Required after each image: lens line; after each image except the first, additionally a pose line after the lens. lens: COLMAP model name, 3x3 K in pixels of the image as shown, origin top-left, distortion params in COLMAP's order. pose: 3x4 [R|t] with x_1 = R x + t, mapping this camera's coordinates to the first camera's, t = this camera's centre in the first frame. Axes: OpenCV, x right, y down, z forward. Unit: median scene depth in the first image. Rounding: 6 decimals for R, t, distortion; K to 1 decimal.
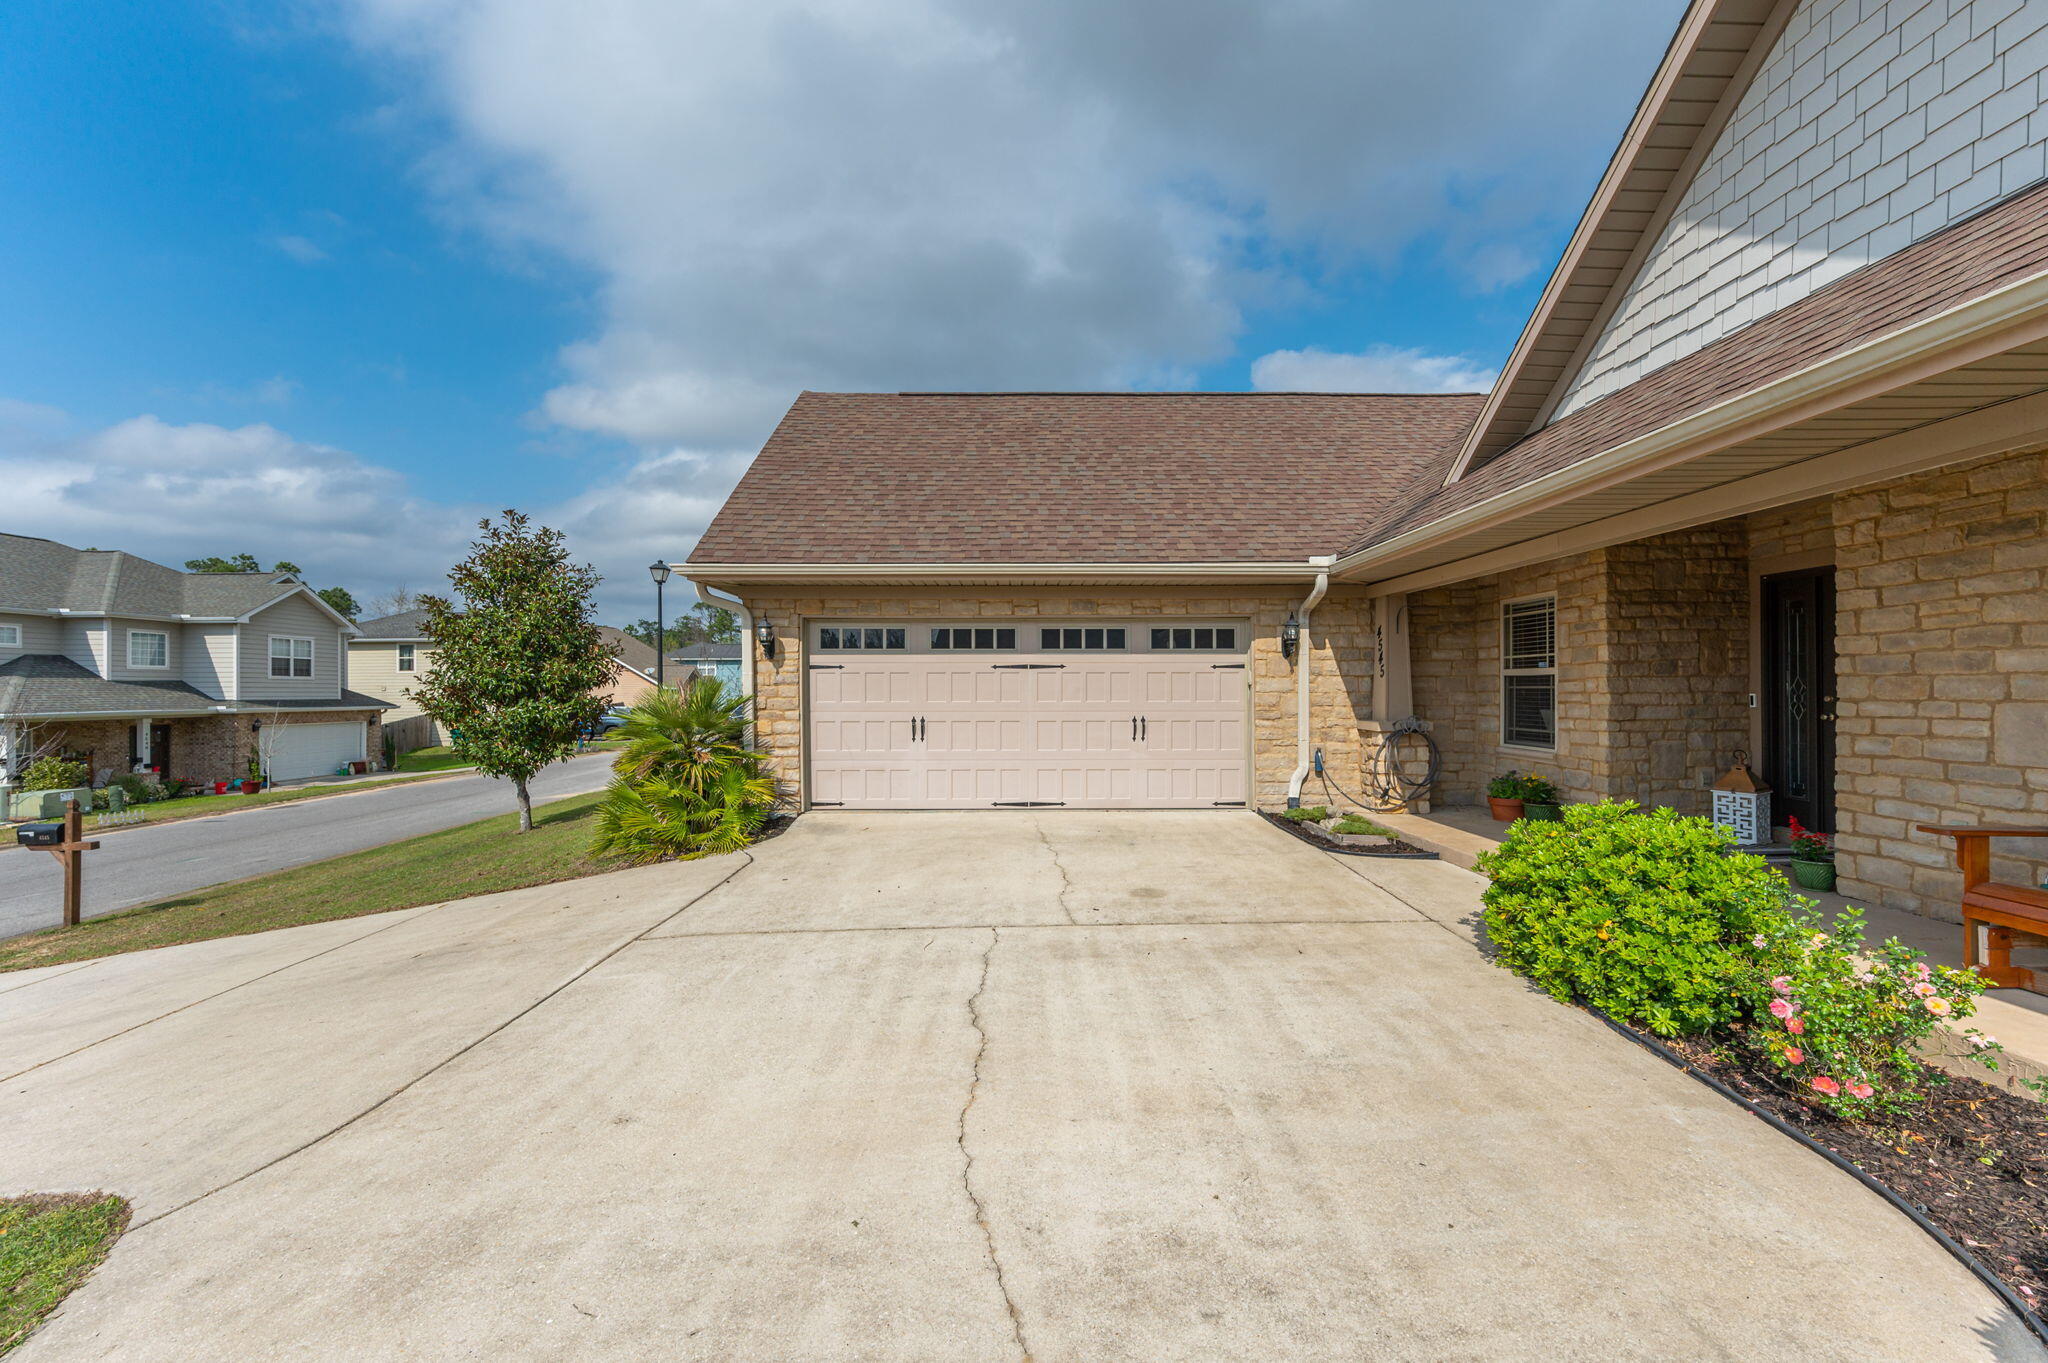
lens RADIAL K [[807.4, 0, 1029.4], [0, 807.4, 683.7], [0, 0, 1]] dist [0.001779, -0.000009]
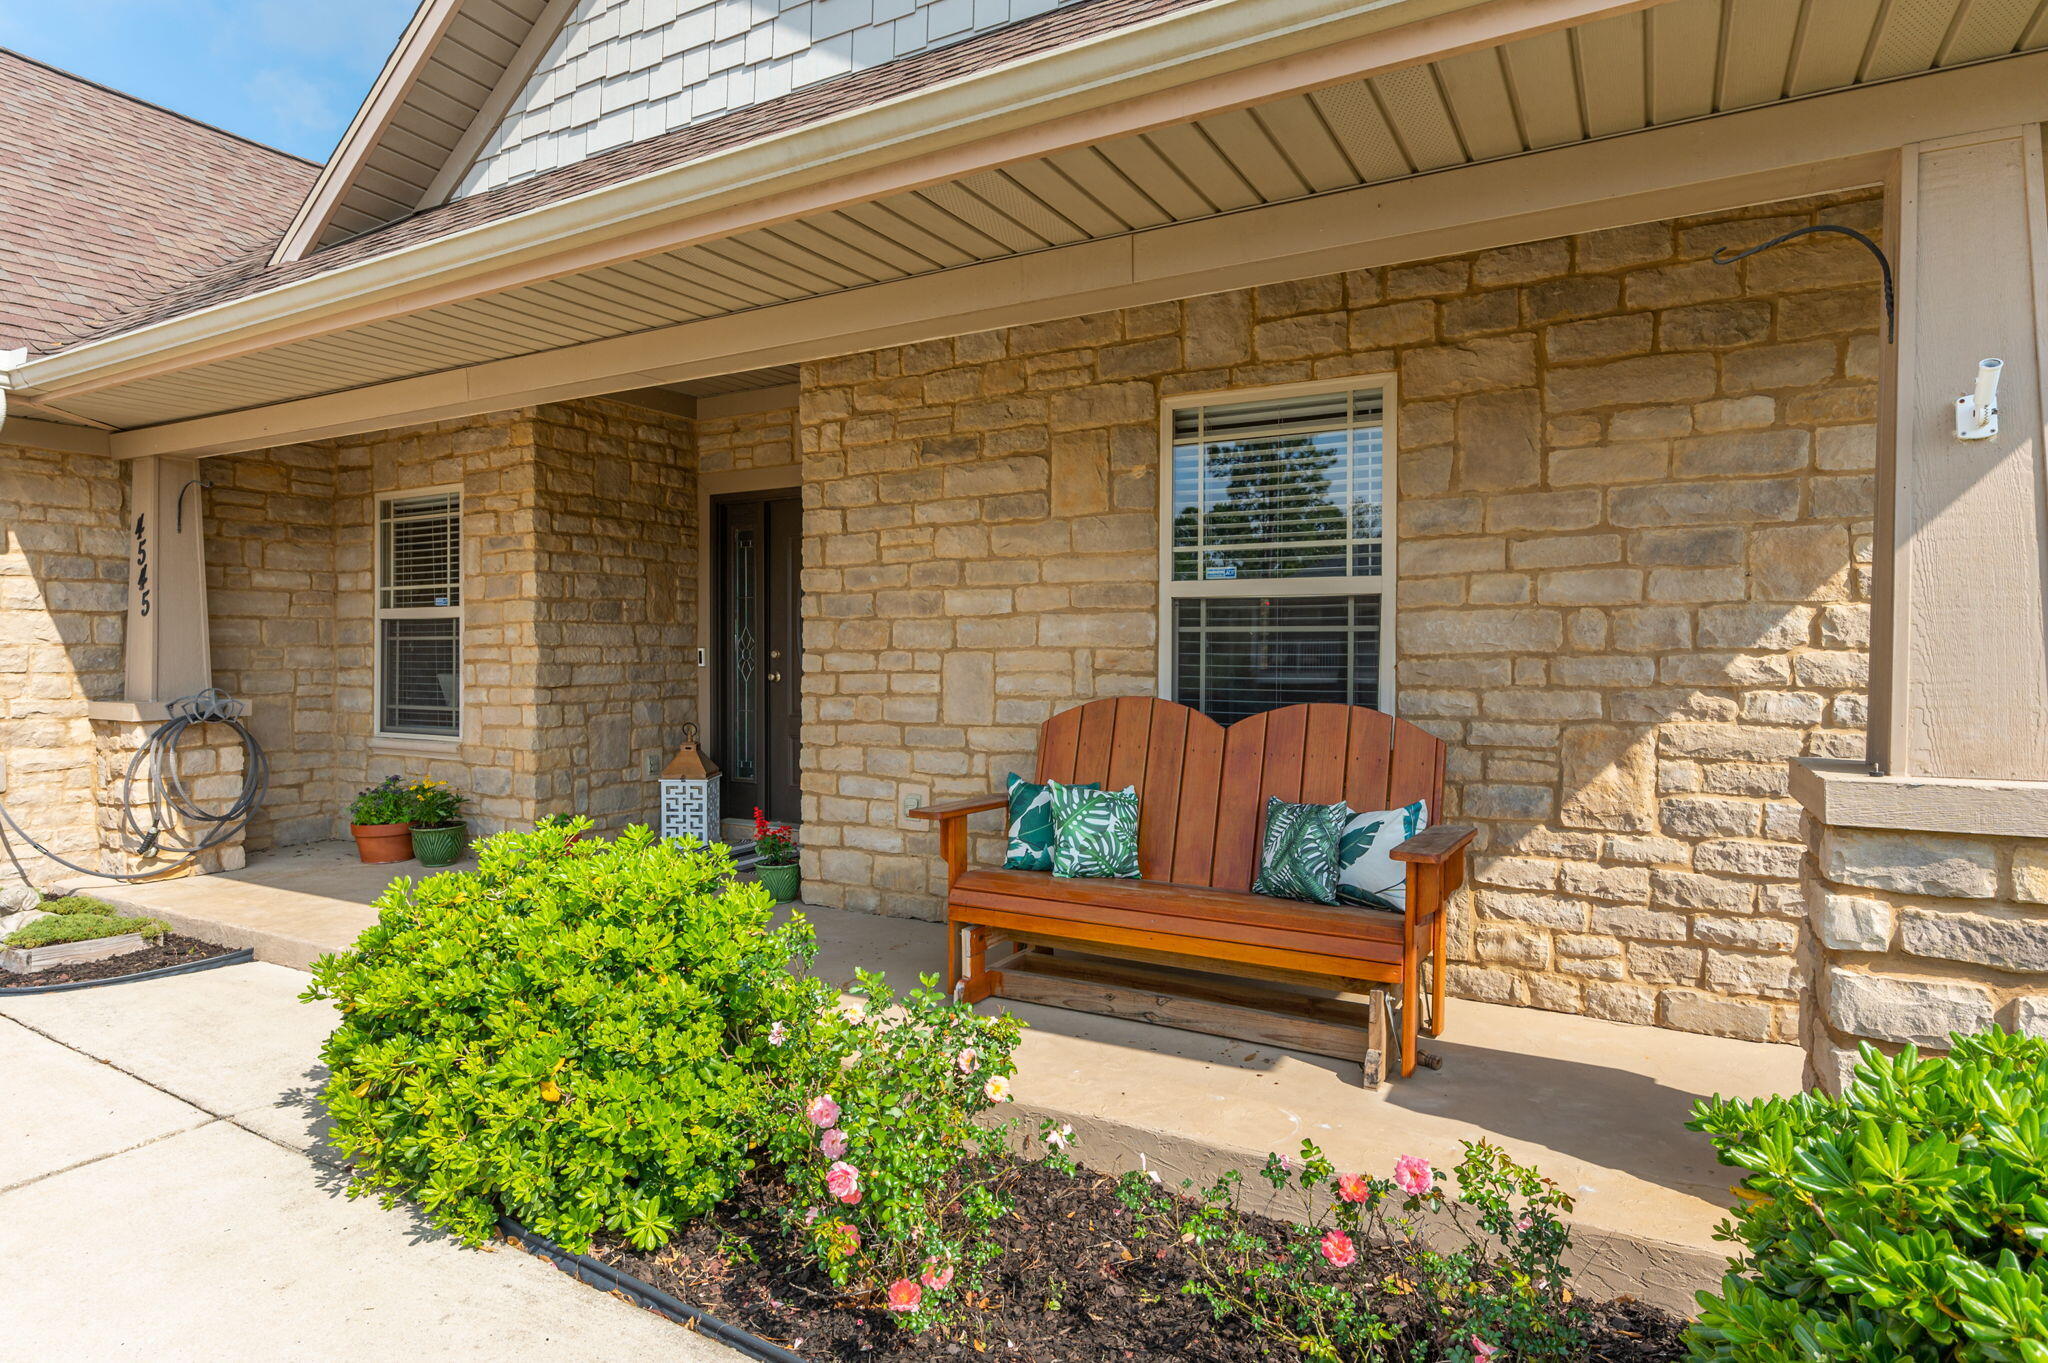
lens RADIAL K [[1128.9, 0, 1020.0], [0, 1128.9, 659.5], [0, 0, 1]] dist [-0.005579, -0.001191]
pose [[0.505563, -0.001664, 0.862788, 0.126077], [-0.006964, 0.999958, 0.006010, 0.014218], [-0.862762, -0.009047, 0.505530, 0.199376]]
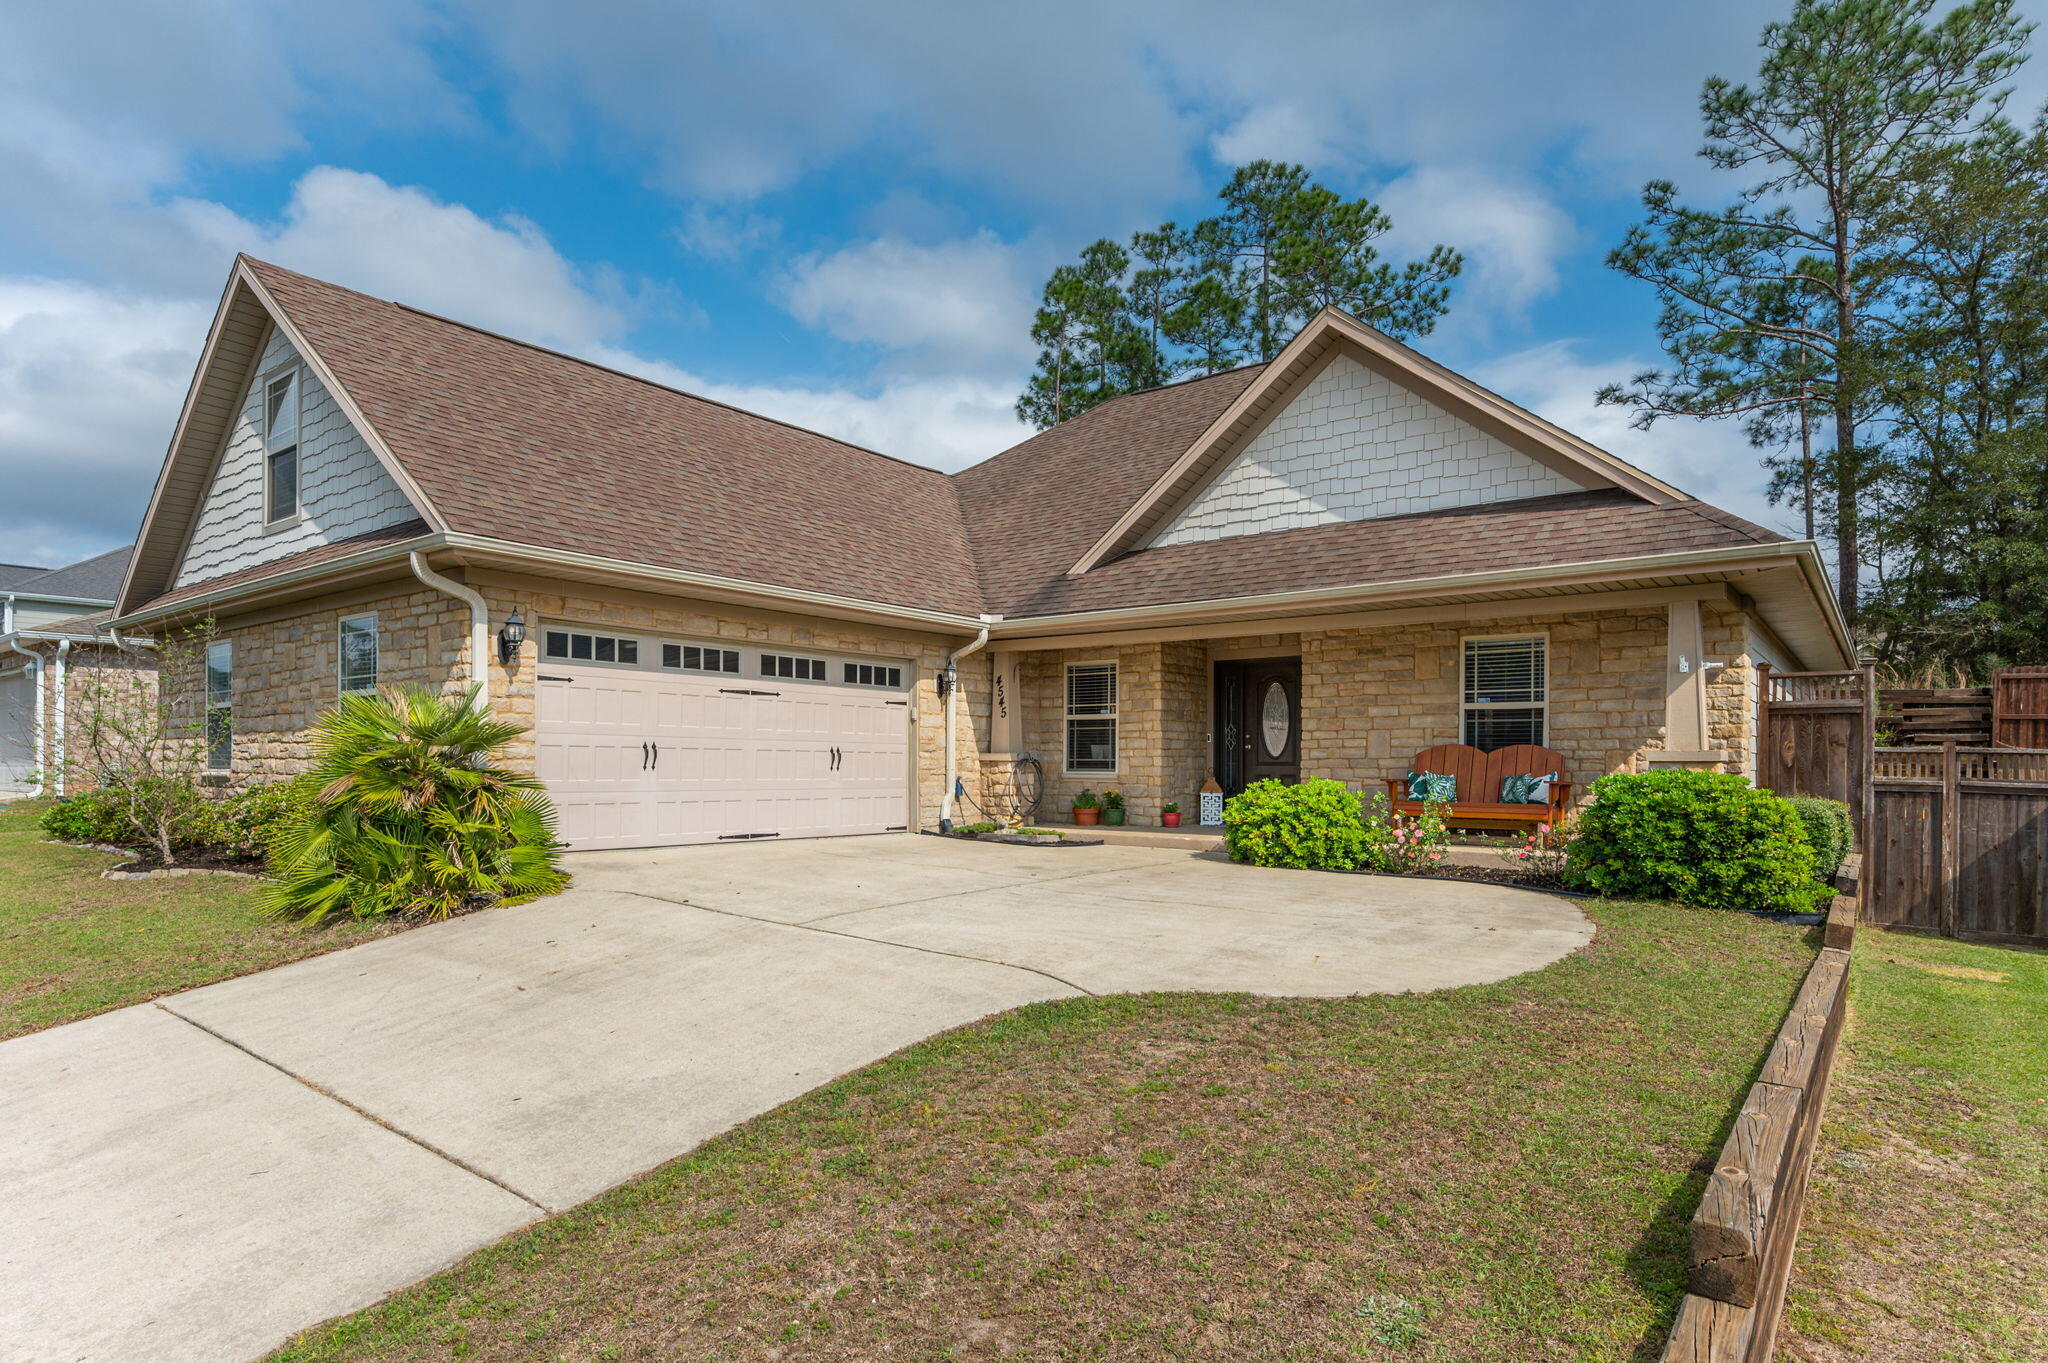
lens RADIAL K [[1128.9, 0, 1017.9], [0, 1128.9, 756.4], [0, 0, 1]] dist [-0.005579, -0.001191]
pose [[0.627132, 0.013206, 0.778801, -1.087343], [-0.012525, 0.999898, -0.006869, 0.076884], [-0.778812, -0.005447, 0.627234, -0.113574]]
